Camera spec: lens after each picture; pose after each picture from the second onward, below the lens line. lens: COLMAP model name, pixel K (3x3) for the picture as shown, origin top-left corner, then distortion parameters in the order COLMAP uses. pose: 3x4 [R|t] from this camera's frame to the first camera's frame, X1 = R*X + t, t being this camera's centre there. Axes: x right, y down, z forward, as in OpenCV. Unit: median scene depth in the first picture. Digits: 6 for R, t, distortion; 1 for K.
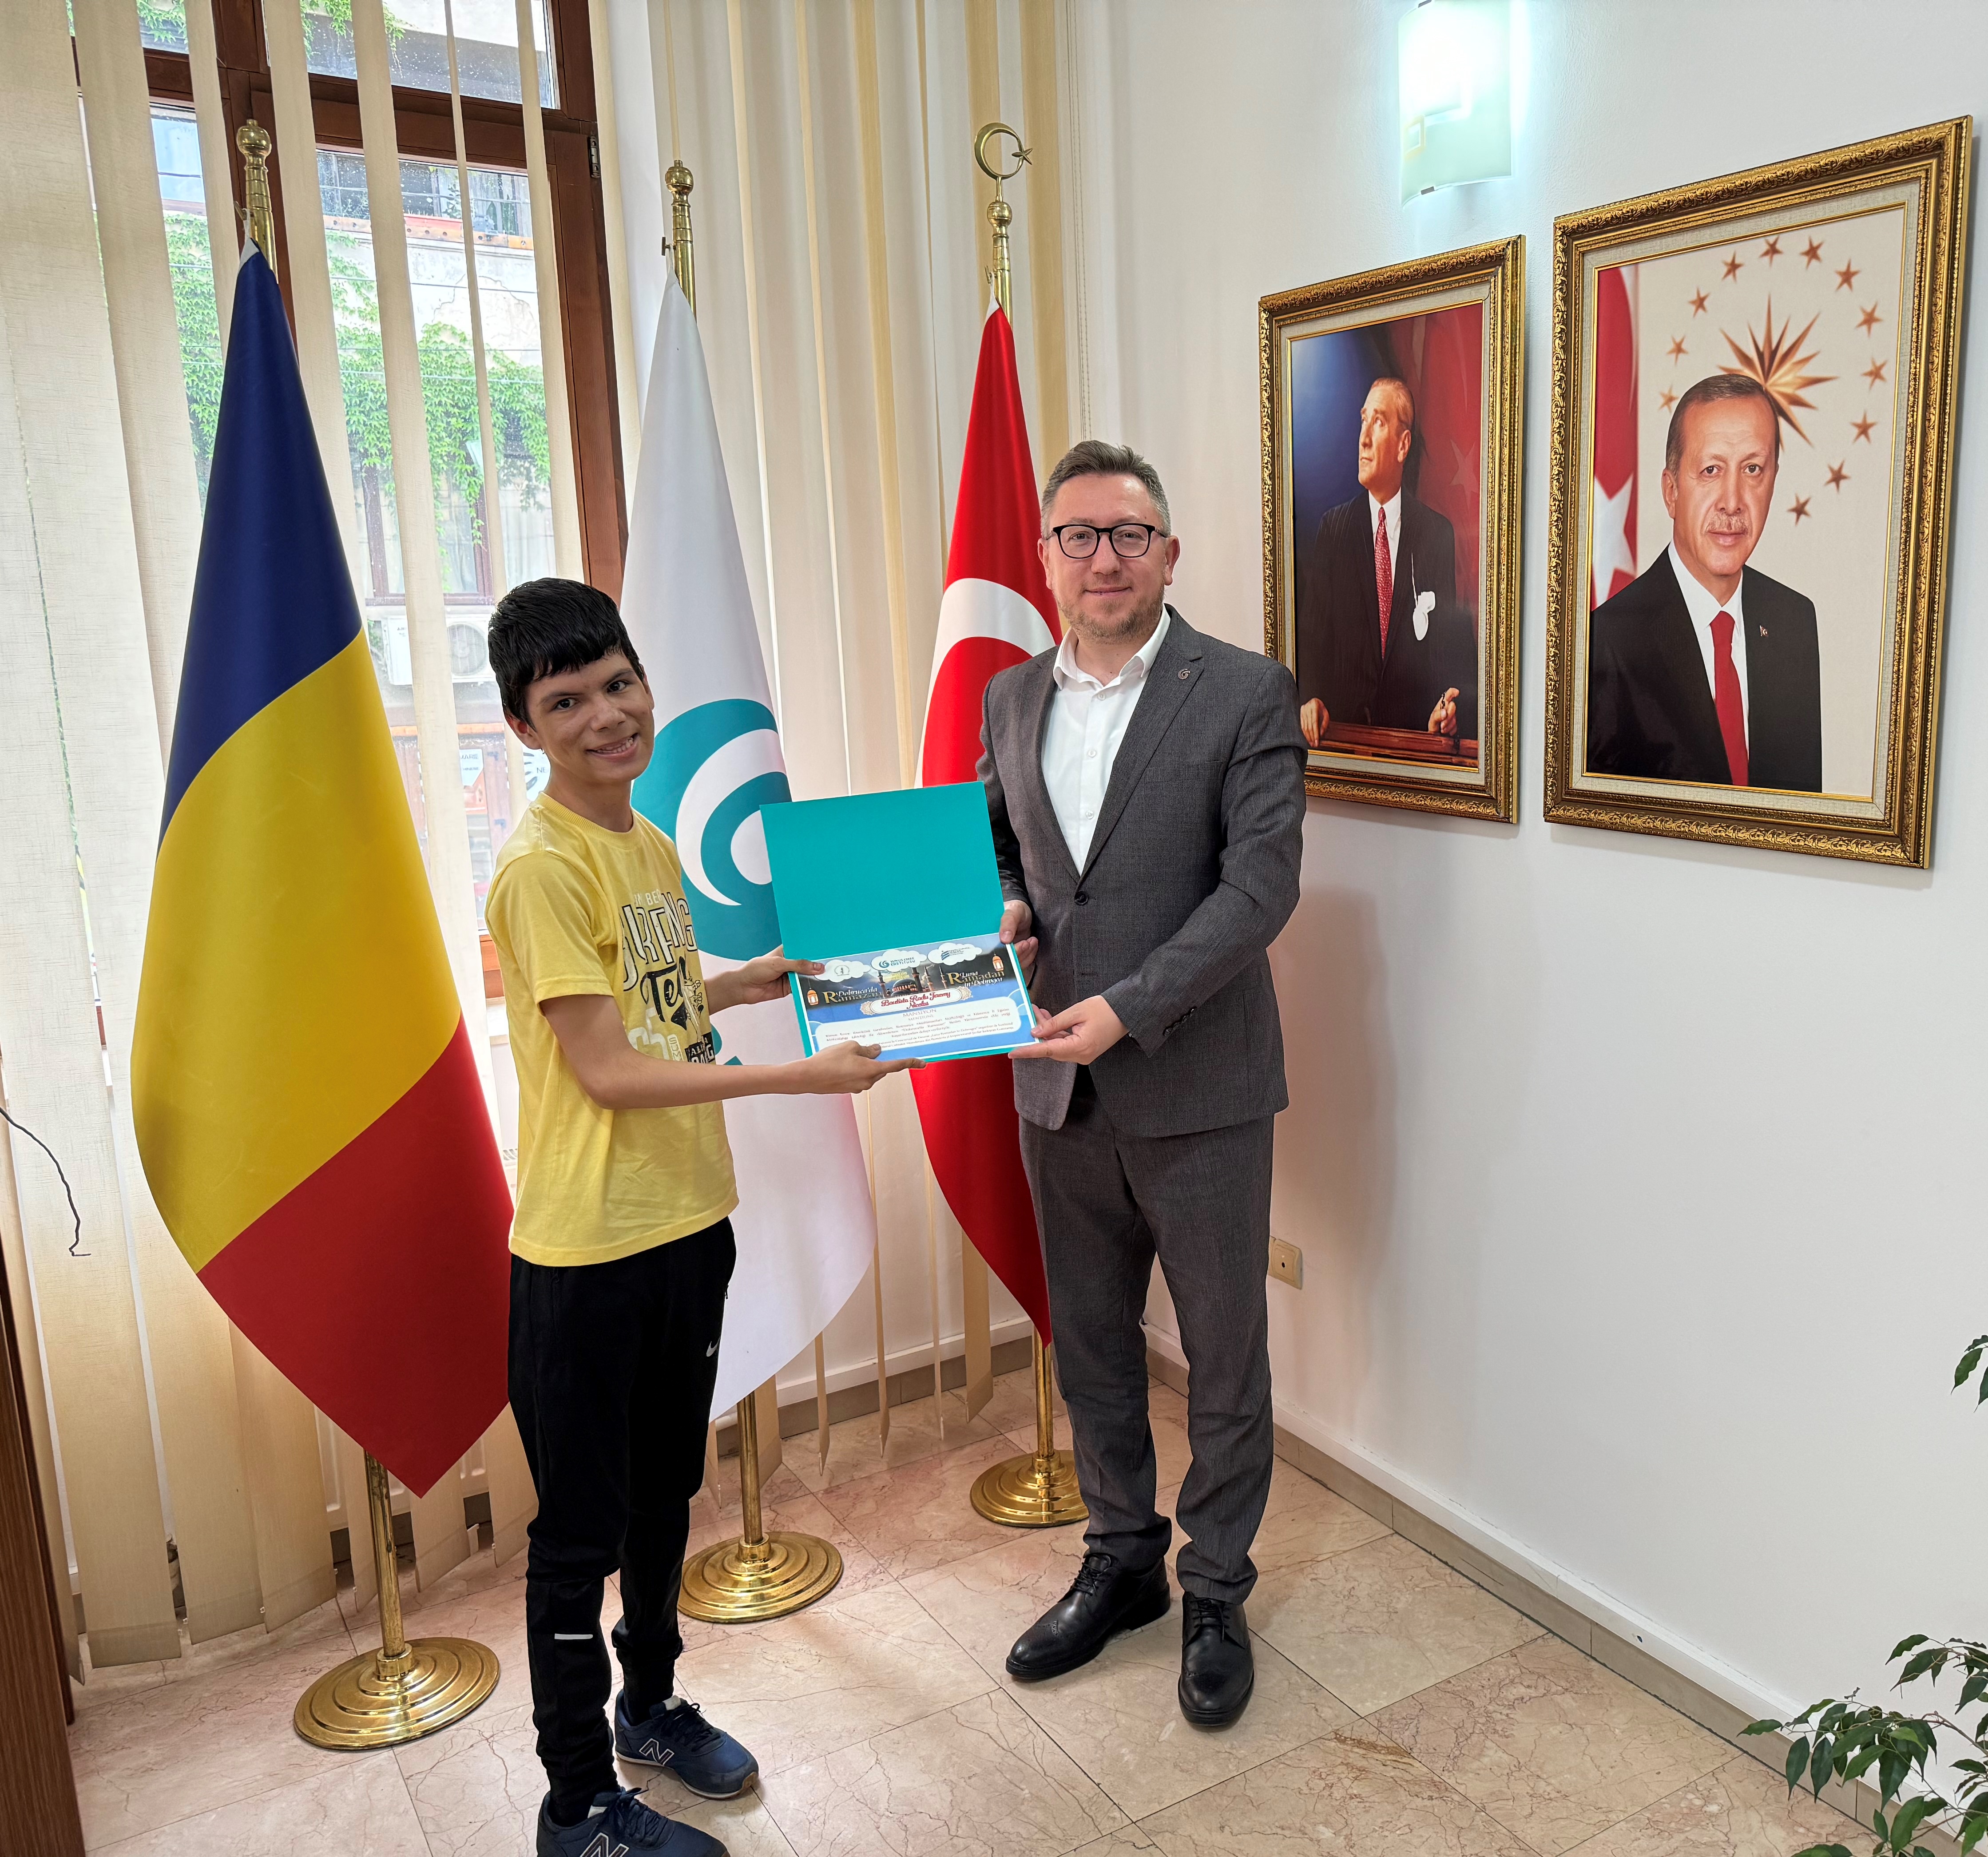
lens RADIAL K [[1699.3, 0, 994.0], [0, 1699.3, 928.5], [0, 0, 1]] dist [0.000846, 0.003764]
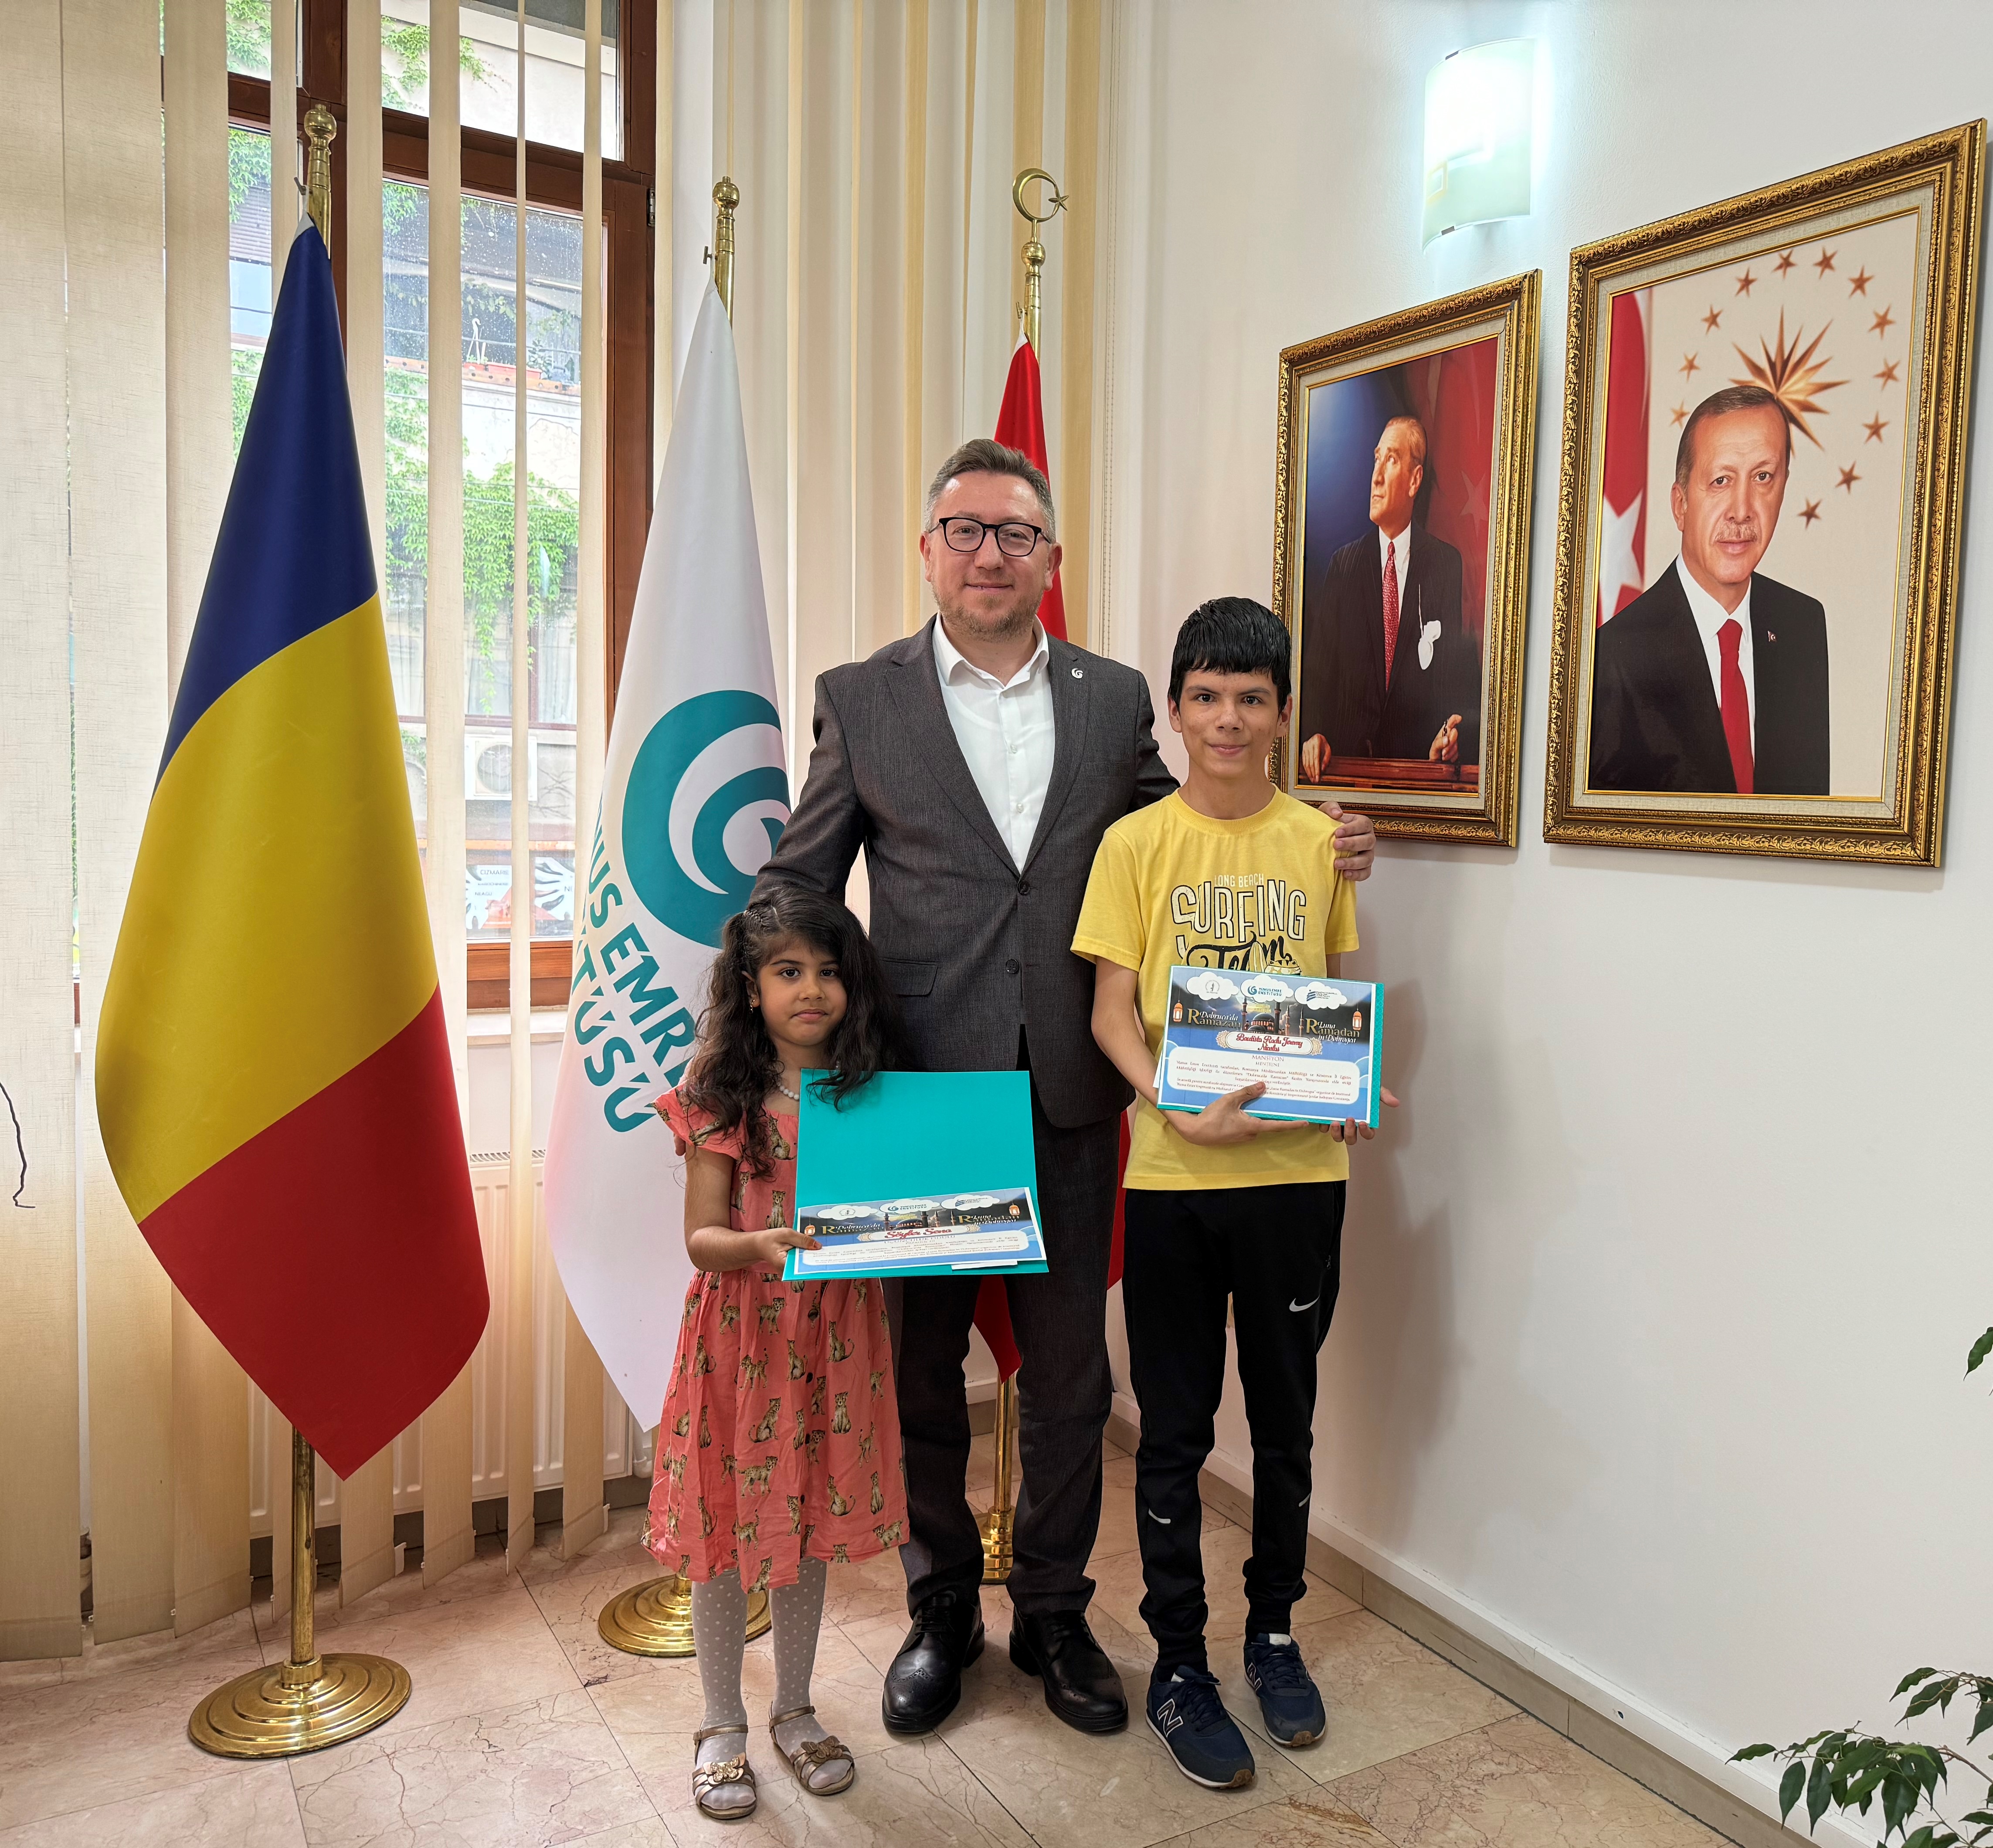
lens RADIAL K [[1652.6, 0, 989.1], [0, 1652.6, 923.9], [0, 0, 1]] dist [0.005832, -0.005302]
pose [[0.997889, 0.063455, -0.013789, 0.018912], [-0.064557, 0.992360, -0.105138, 0.105826], [0.007012, 0.105807, 0.994362, 0.048519]]
